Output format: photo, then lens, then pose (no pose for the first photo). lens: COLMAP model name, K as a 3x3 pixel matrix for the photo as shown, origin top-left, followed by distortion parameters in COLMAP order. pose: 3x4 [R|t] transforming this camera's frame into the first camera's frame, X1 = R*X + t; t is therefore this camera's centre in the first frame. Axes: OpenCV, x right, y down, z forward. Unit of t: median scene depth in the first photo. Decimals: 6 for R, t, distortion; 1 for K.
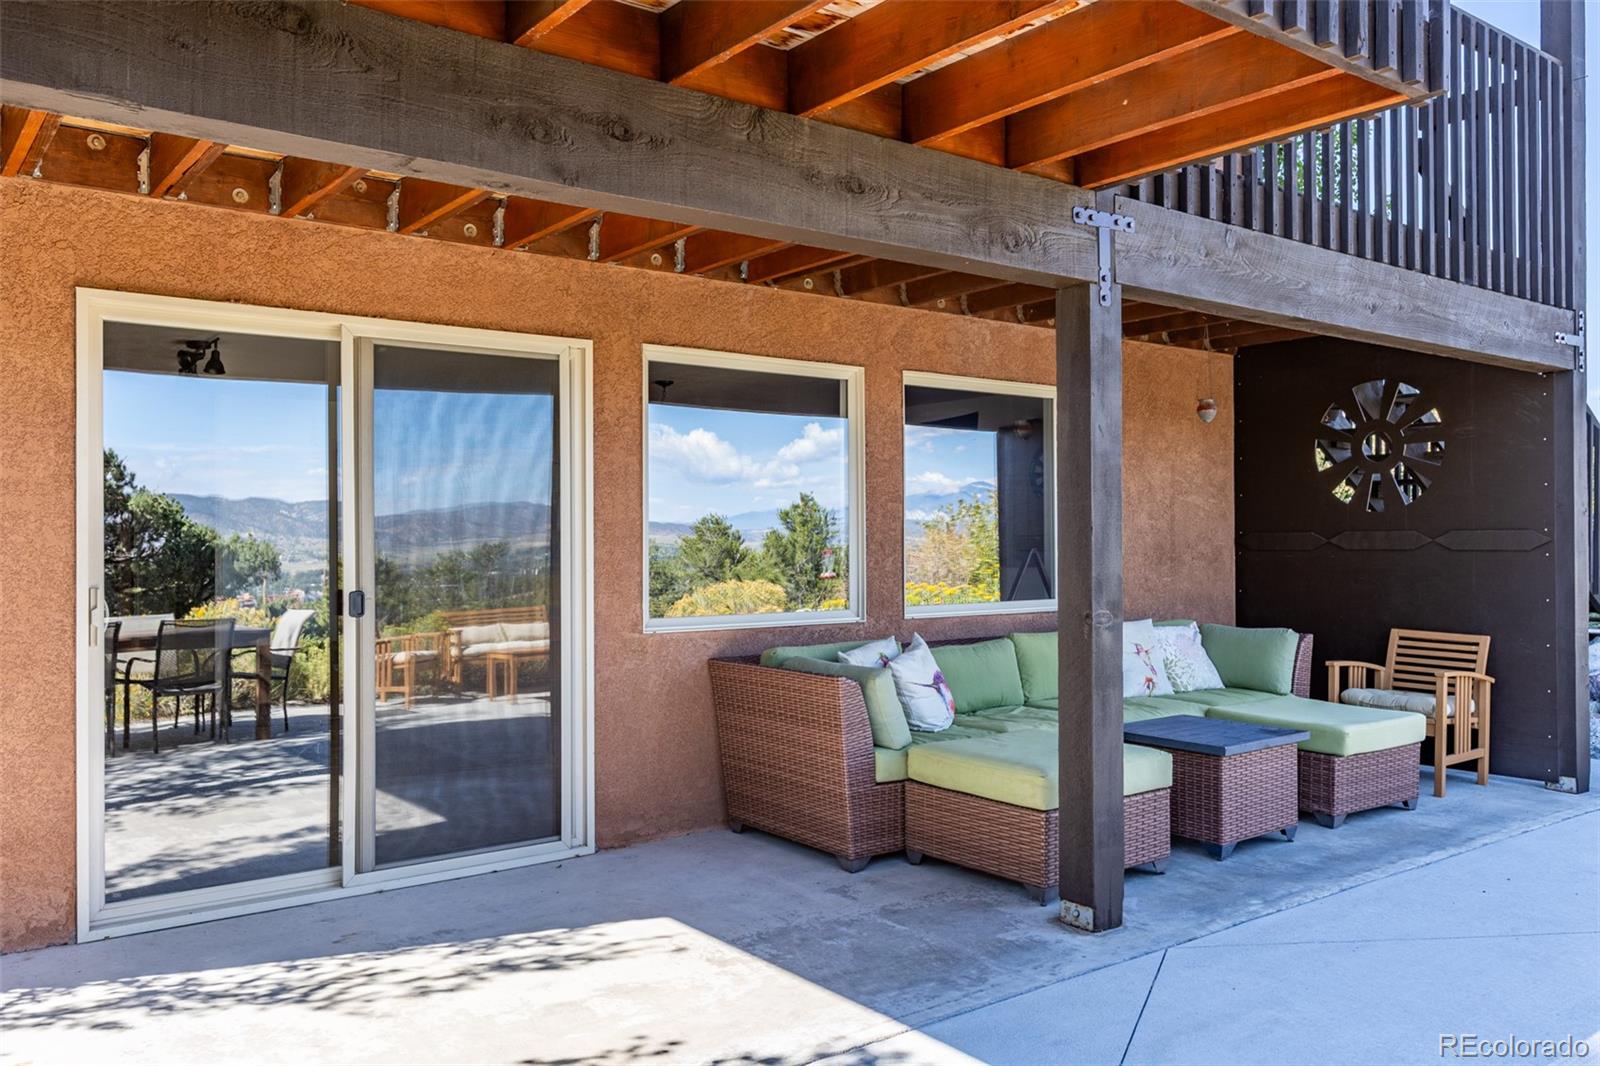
lens RADIAL K [[1257.8, 0, 801.2], [0, 1257.8, 529.9], [0, 0, 1]] dist [-0.043092, -0.002997]
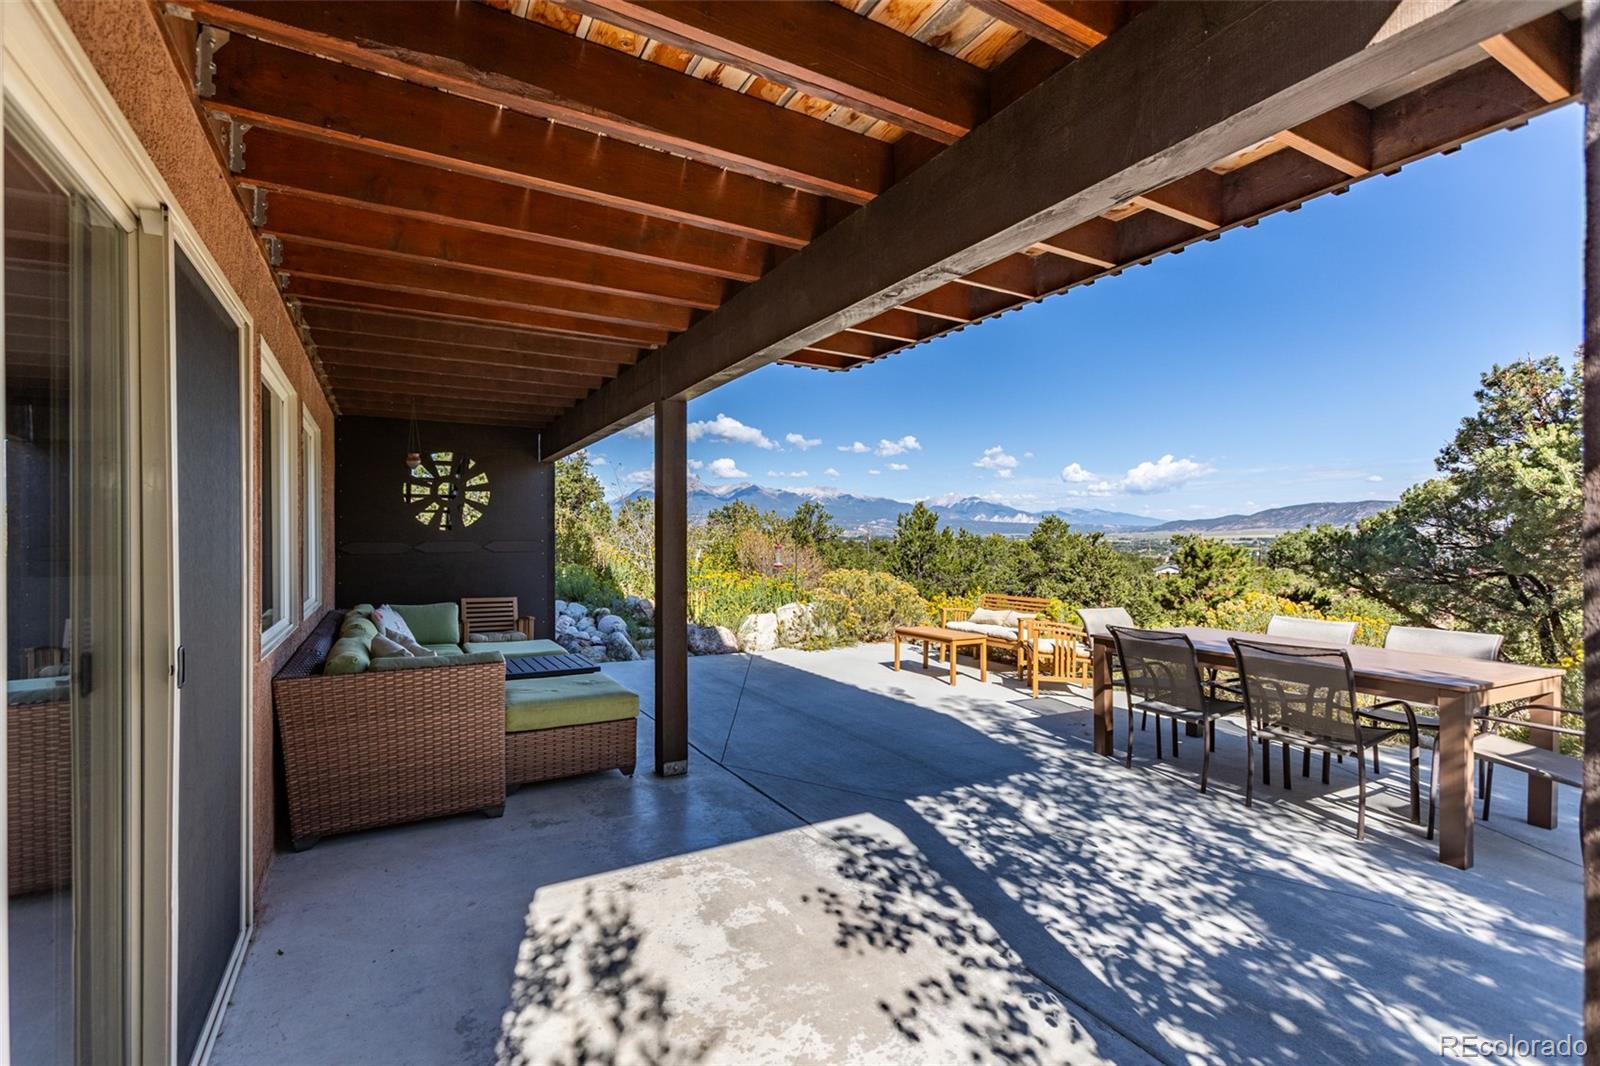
lens RADIAL K [[731.2, 0, 802.5], [0, 731.2, 535.4], [0, 0, 1]] dist [0.002764, 0.000258]
pose [[0.120157, 0.000105, 0.992755, -0.793170], [0.005533, 0.999984, -0.000775, -0.005879], [-0.992739, 0.005587, 0.120155, 0.746207]]
